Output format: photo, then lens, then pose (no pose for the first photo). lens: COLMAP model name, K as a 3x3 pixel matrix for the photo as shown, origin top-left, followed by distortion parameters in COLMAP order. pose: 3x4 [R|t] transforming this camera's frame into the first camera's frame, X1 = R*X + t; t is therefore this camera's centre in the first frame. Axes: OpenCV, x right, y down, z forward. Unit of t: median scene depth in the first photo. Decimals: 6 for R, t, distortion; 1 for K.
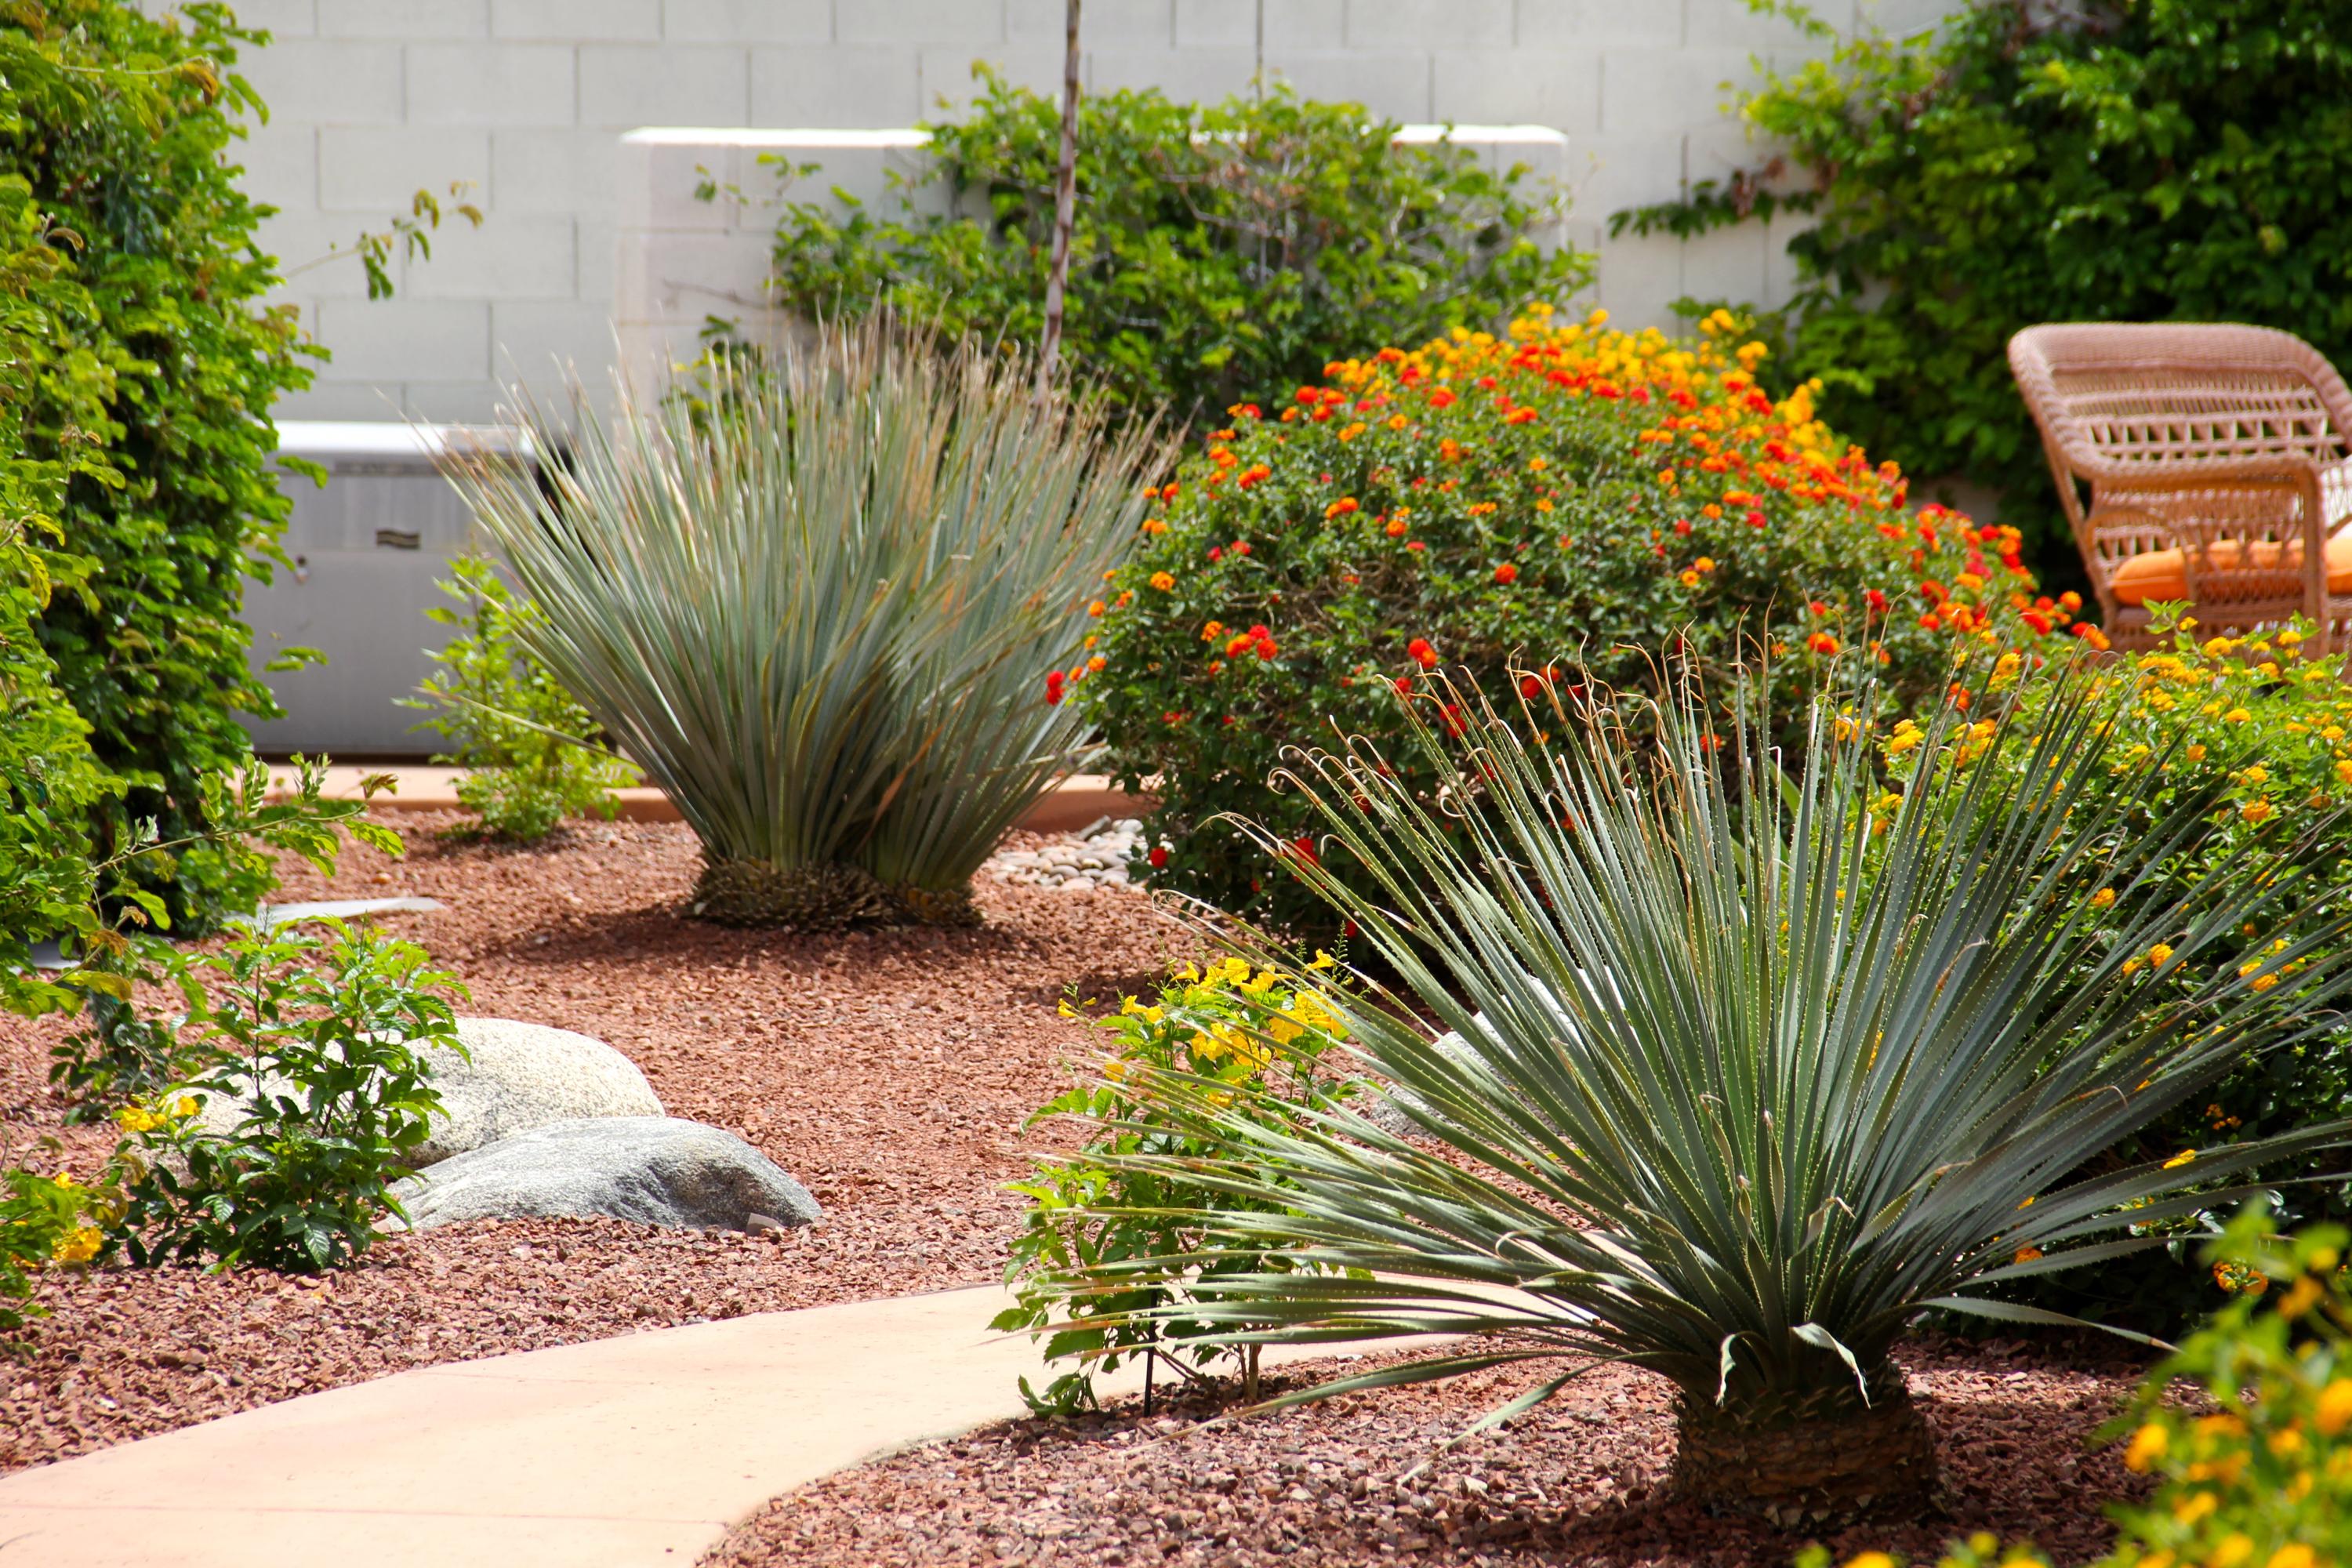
lens RADIAL K [[14459.7, 0, 1188.0], [0, 14459.7, 764.8], [0, 0, 1]] dist [2.181541, 0.000000]
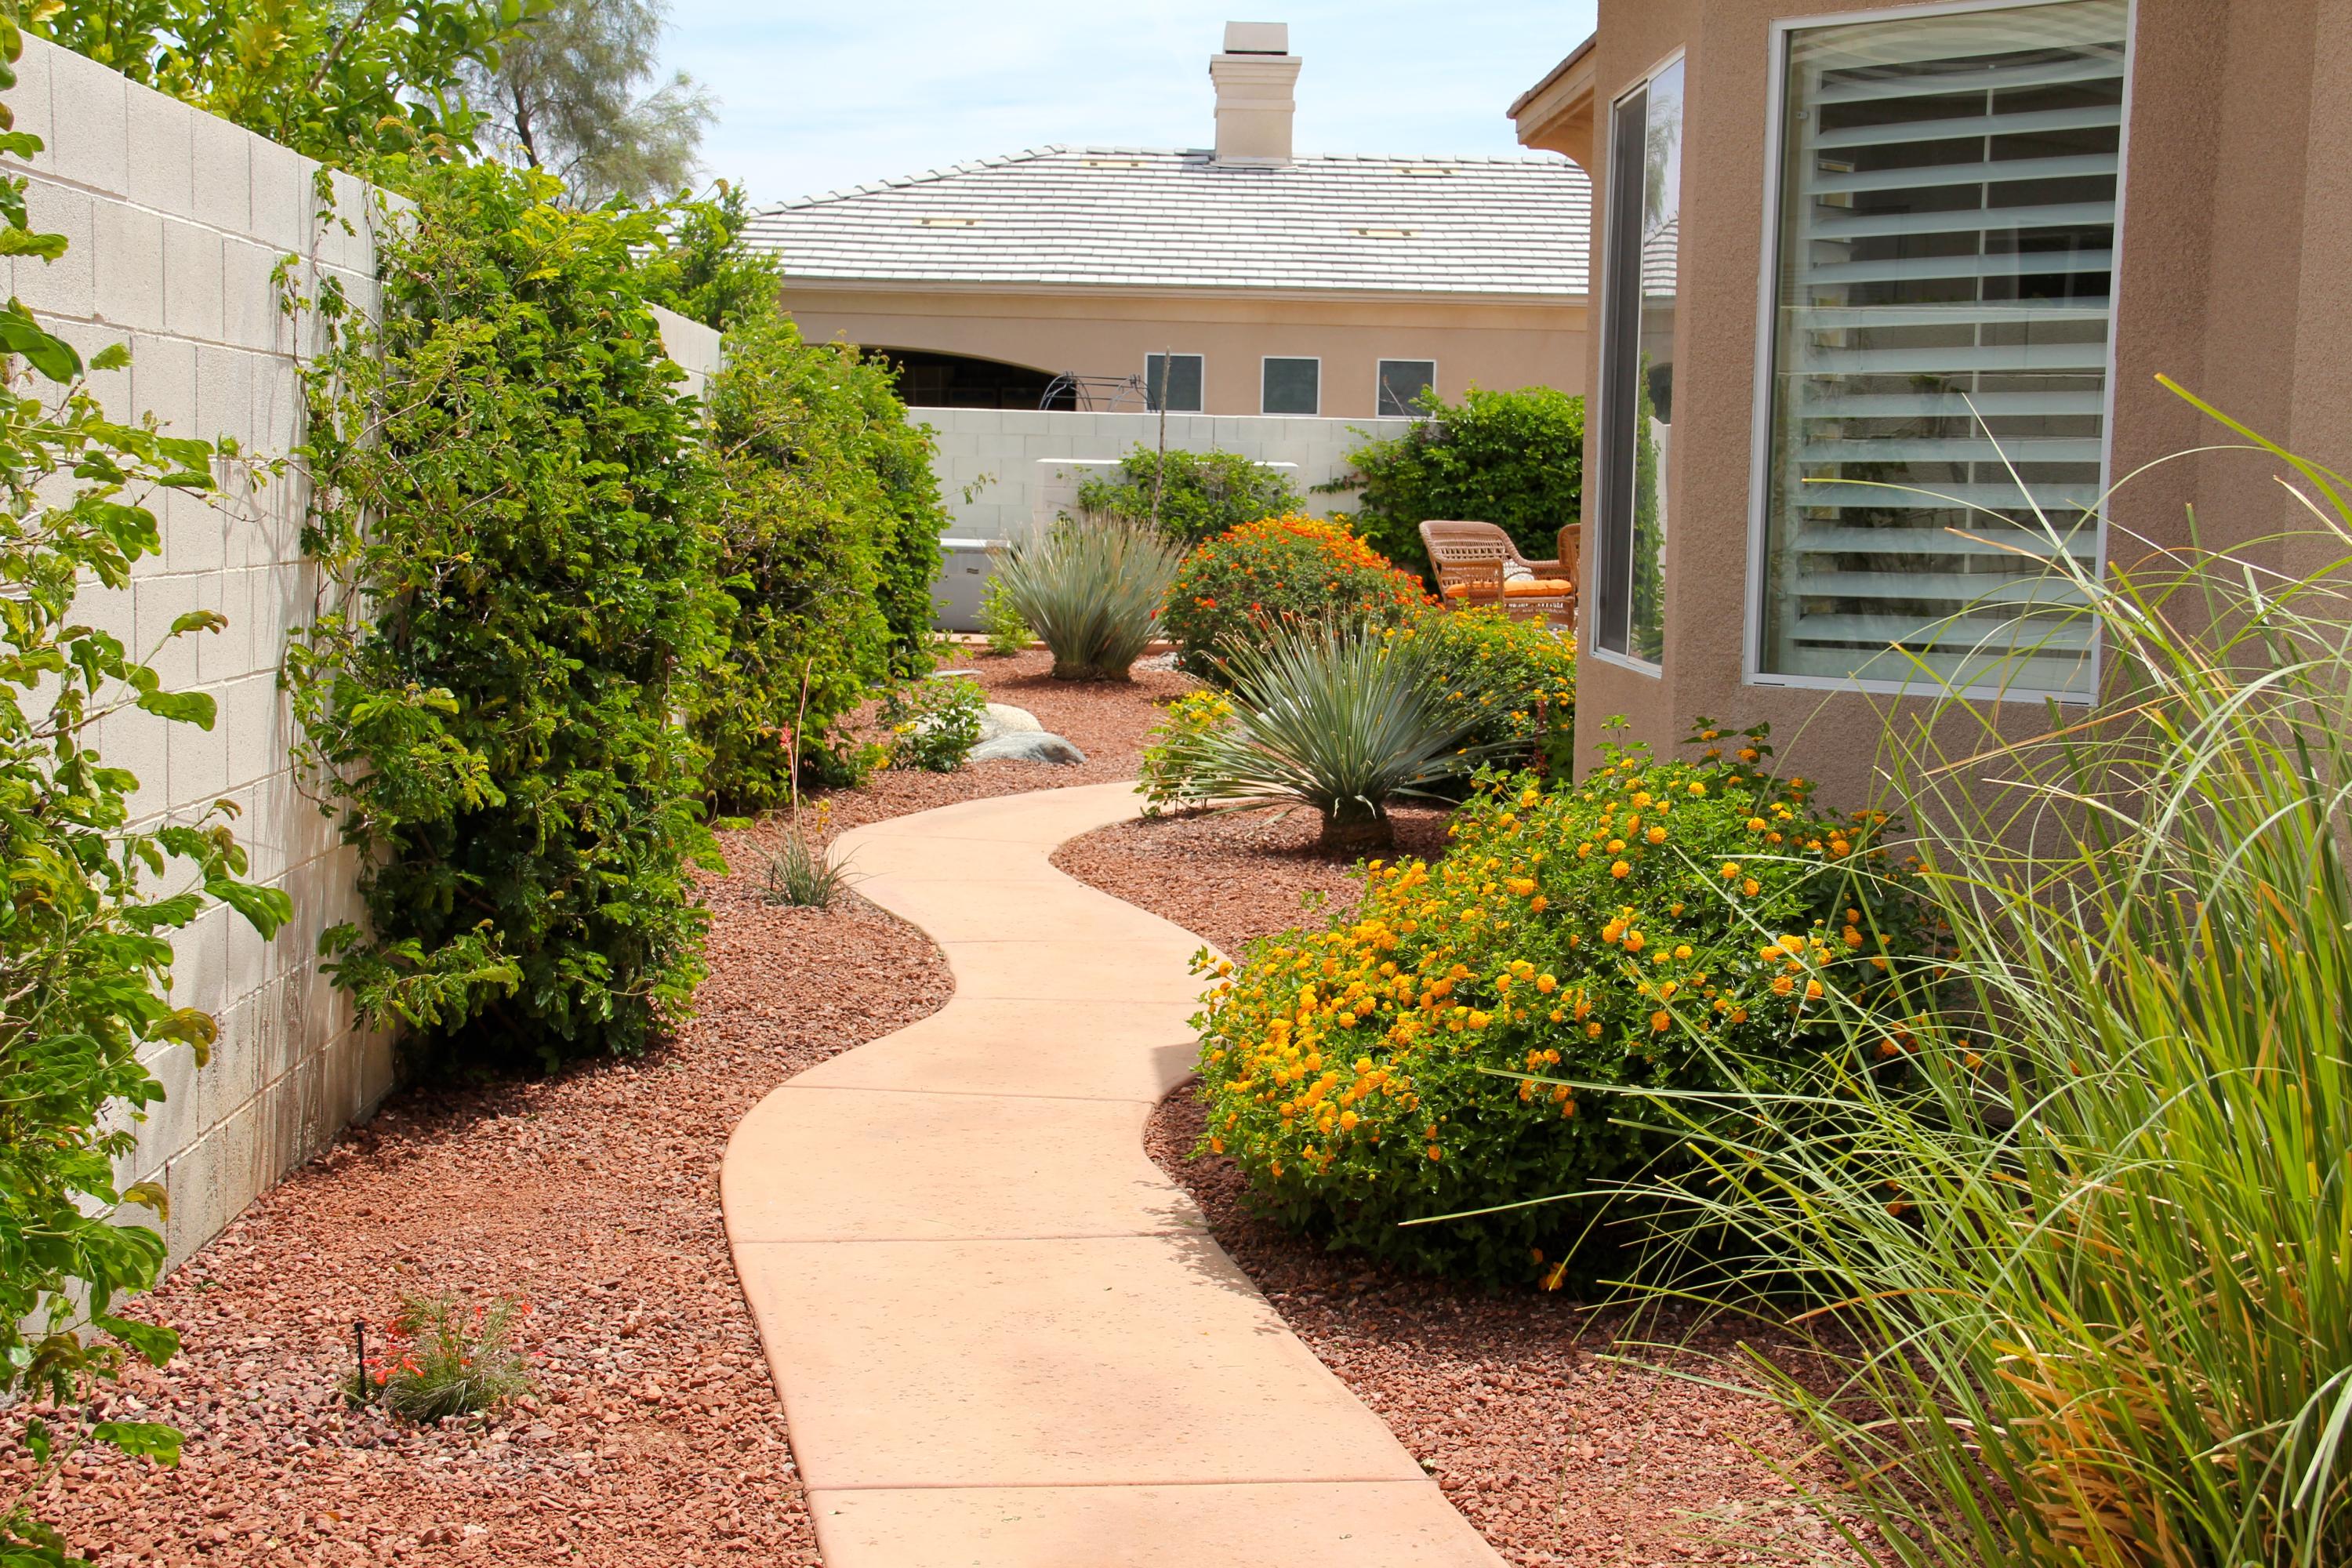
lens RADIAL K [[3462.3, 0, 1181.6], [0, 3462.3, 804.4], [0, 0, 1]] dist [-0.032043, 0.000000]
pose [[0.999820, 0.018957, -0.000884, -0.000583], [-0.018900, 0.998854, 0.043966, 0.003737], [0.001716, -0.043941, 0.999033, 0.141014]]
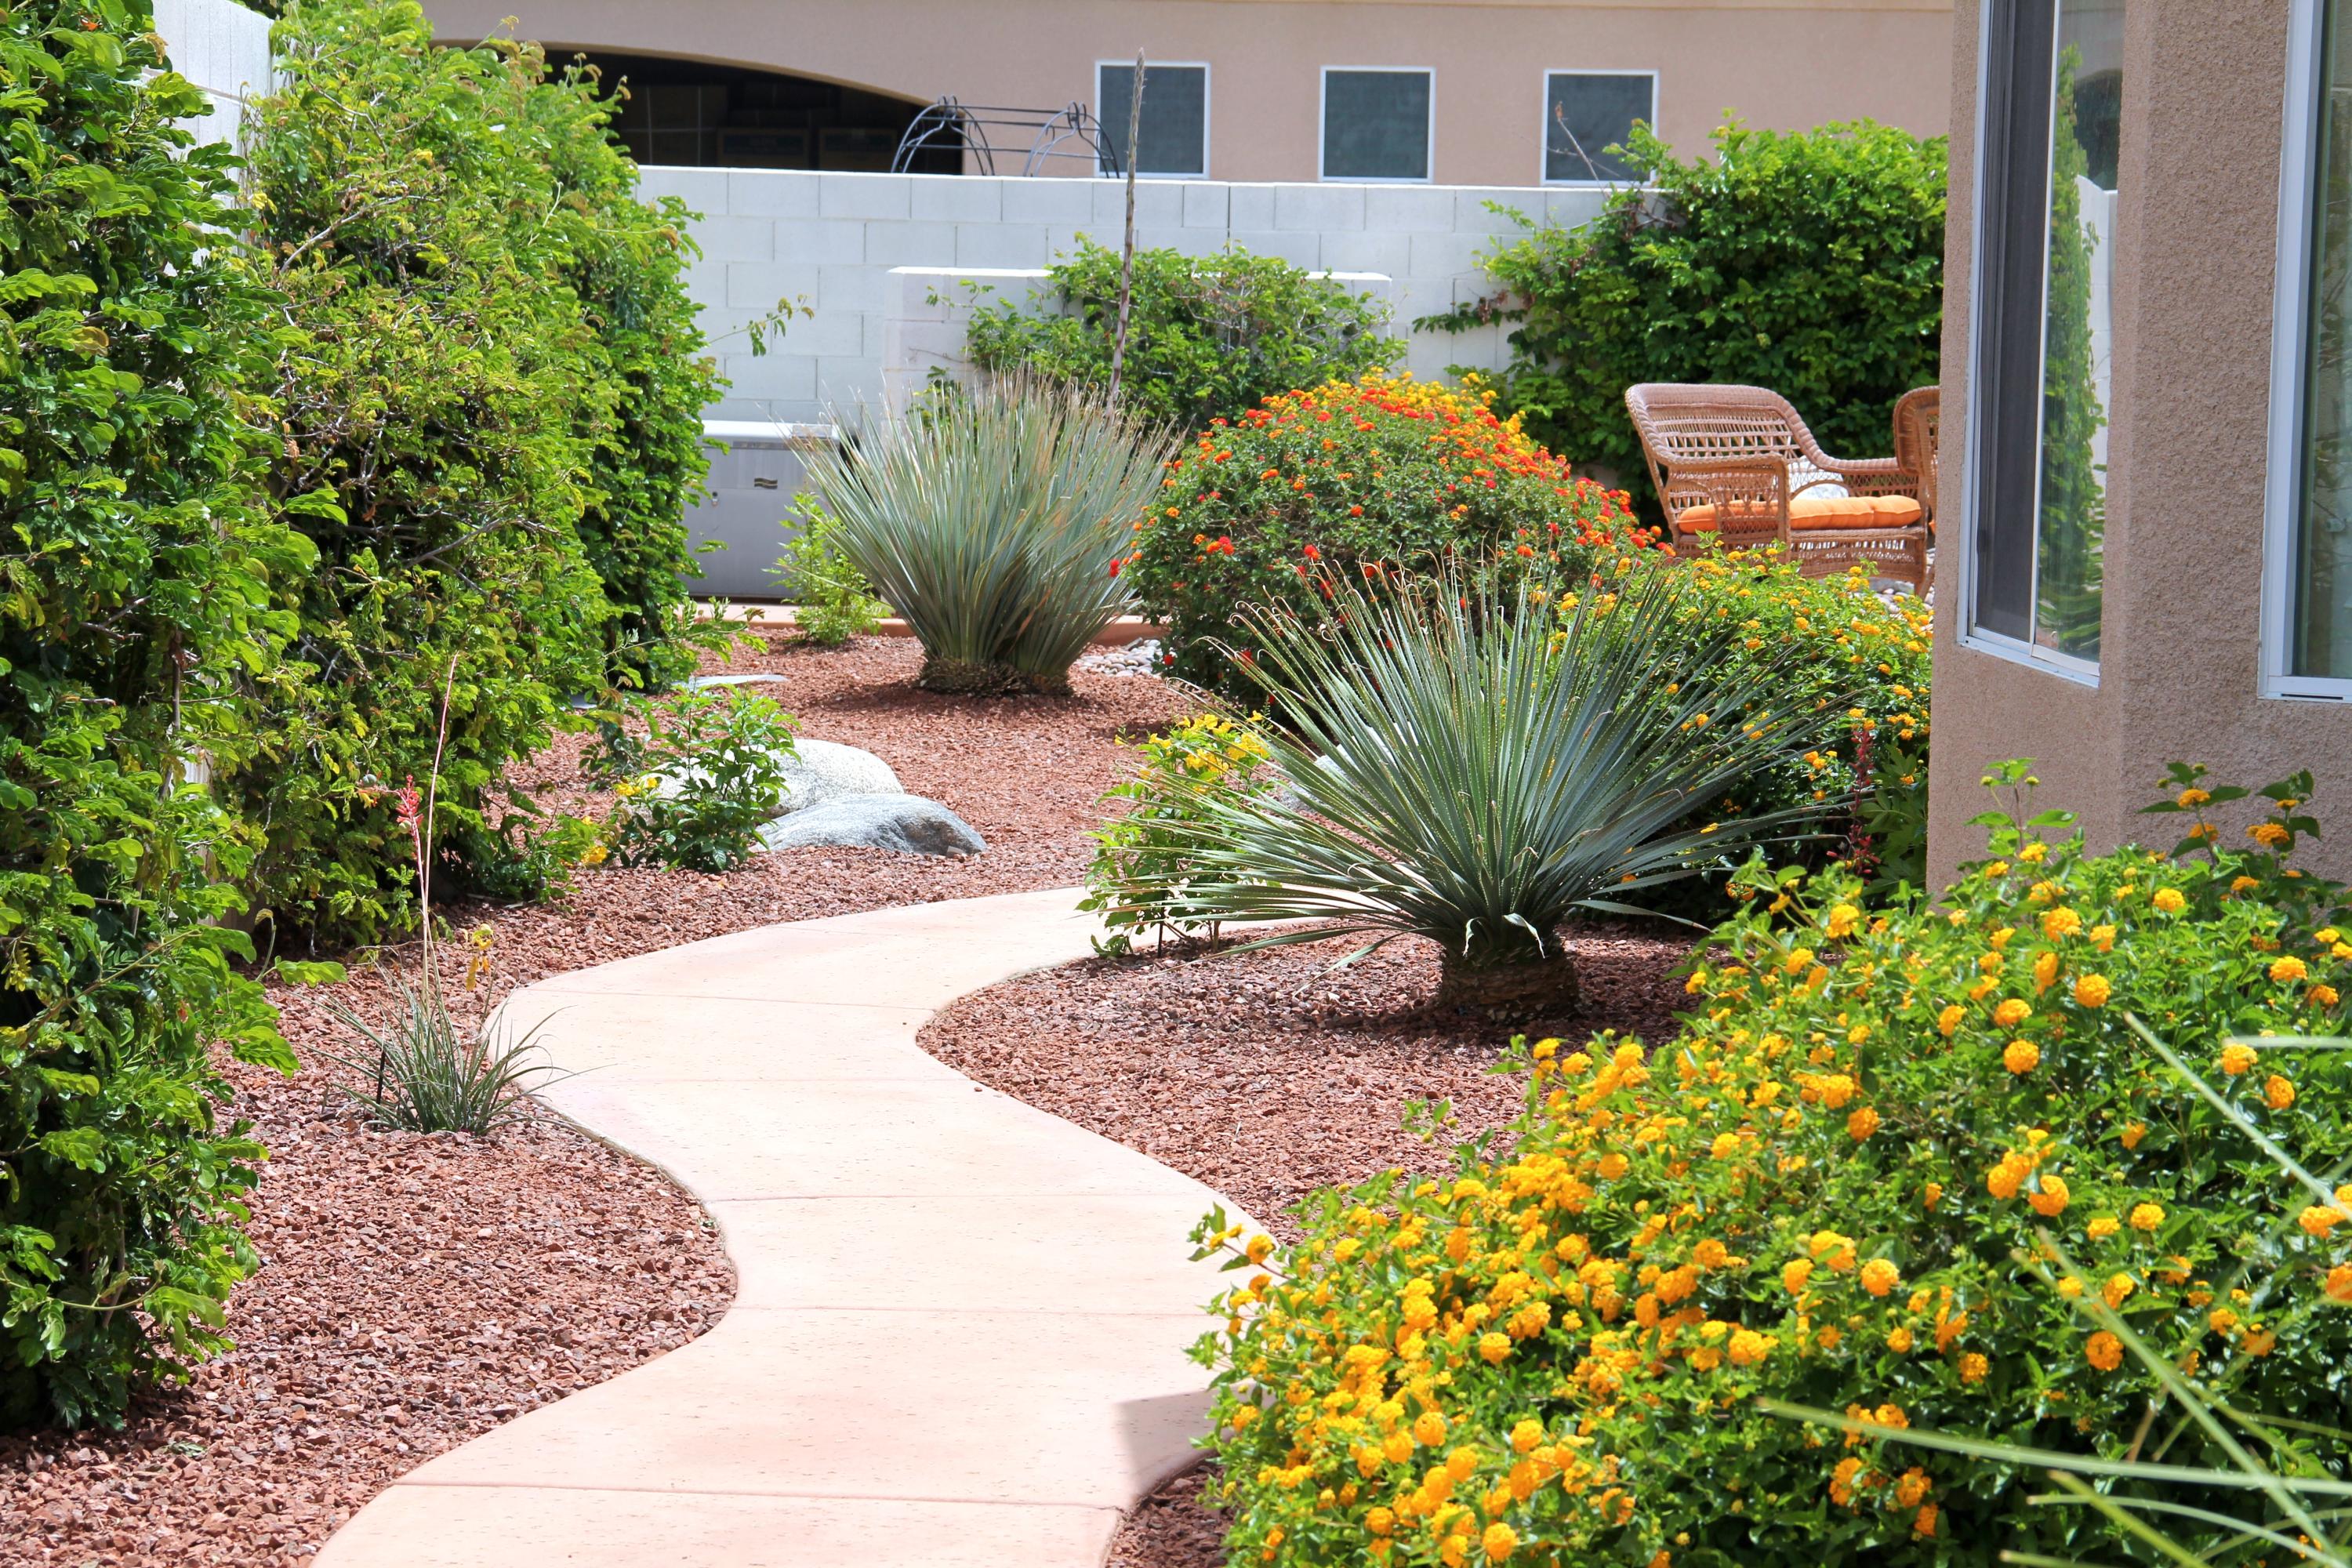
lens RADIAL K [[6913.1, 0, 1159.3], [0, 6913.1, 797.6], [0, 0, 1]] dist [0.504269, 0.000000]
pose [[0.999866, 0.015857, 0.003948, -0.006536], [-0.015958, 0.999509, 0.026958, 0.000116], [-0.003519, -0.027017, 0.999629, 0.106393]]
